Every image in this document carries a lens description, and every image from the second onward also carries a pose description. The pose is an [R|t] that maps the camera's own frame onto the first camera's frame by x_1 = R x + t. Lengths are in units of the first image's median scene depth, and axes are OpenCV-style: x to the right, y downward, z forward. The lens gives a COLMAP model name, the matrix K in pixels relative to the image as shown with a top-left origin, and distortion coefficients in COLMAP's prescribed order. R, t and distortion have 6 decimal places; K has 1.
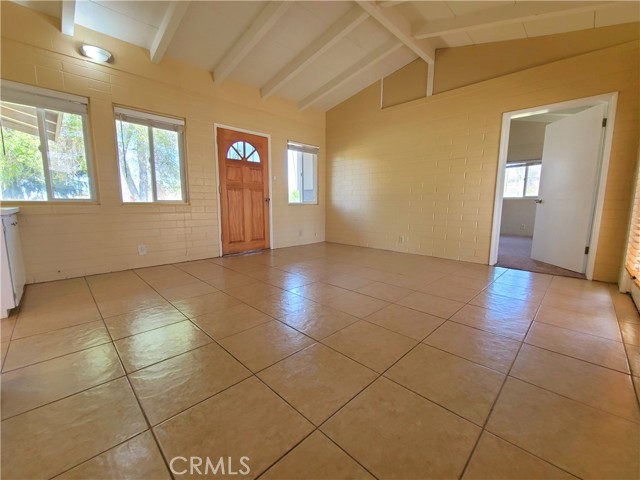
lens RADIAL K [[263.9, 0, 318.0], [0, 263.9, 240.8], [0, 0, 1]] dist [-0.001865, -0.000738]
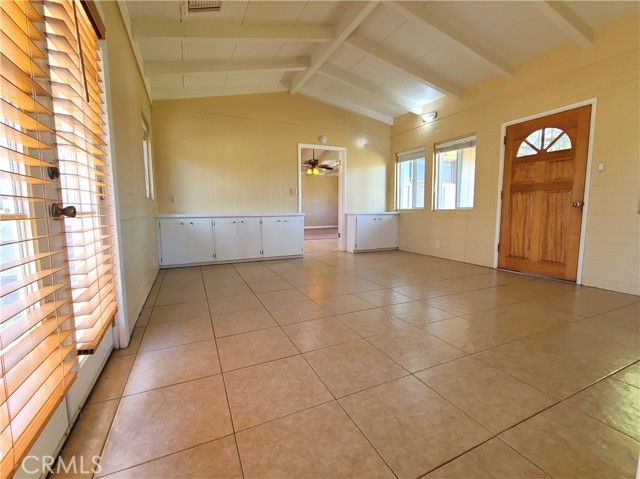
lens RADIAL K [[280.2, 0, 319.0], [0, 280.2, 236.5], [0, 0, 1]] dist [-0.001698, -0.000172]
pose [[-0.340038, 0.094749, -0.935626, 0.705407], [-0.122209, 0.982023, 0.143863, -0.109281], [0.932437, 0.163261, -0.322346, 0.706264]]
